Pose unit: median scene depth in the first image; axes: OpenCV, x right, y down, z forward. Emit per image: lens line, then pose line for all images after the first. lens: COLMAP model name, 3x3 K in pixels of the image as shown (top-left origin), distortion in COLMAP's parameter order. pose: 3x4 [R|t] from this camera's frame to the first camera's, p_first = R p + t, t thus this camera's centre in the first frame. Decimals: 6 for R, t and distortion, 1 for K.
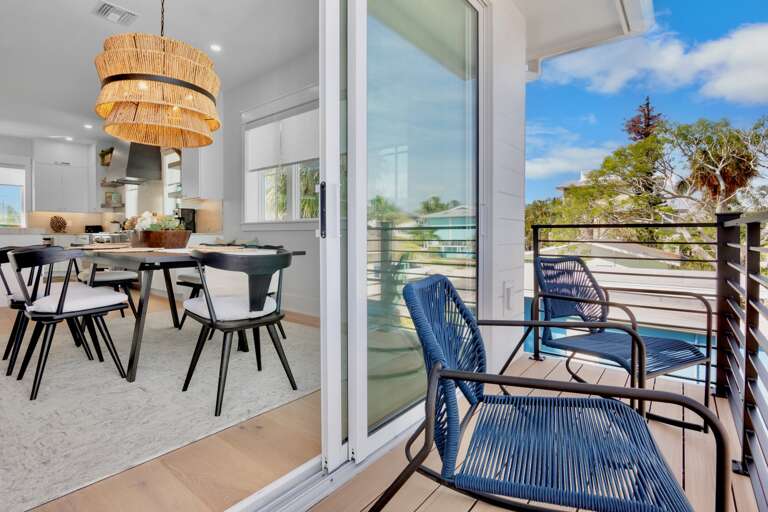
lens RADIAL K [[382.4, 0, 382.0], [0, 382.4, 246.0], [0, 0, 1]] dist [-0.021738, 0.000250]
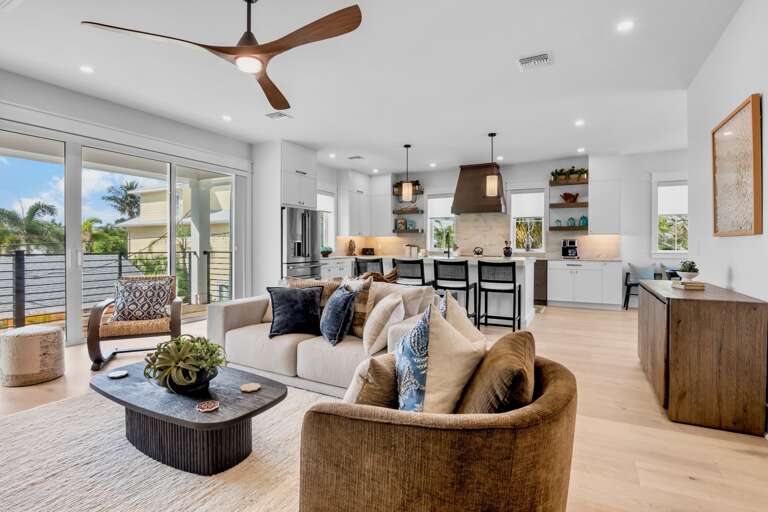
lens RADIAL K [[382.4, 0, 382.0], [0, 382.4, 246.0], [0, 0, 1]] dist [-0.021738, 0.000250]
pose [[0.982147, 0.002433, 0.188098, -1.007966], [0.000016, 0.999915, -0.013020, -0.047580], [-0.188114, 0.012790, 0.982064, -0.107645]]
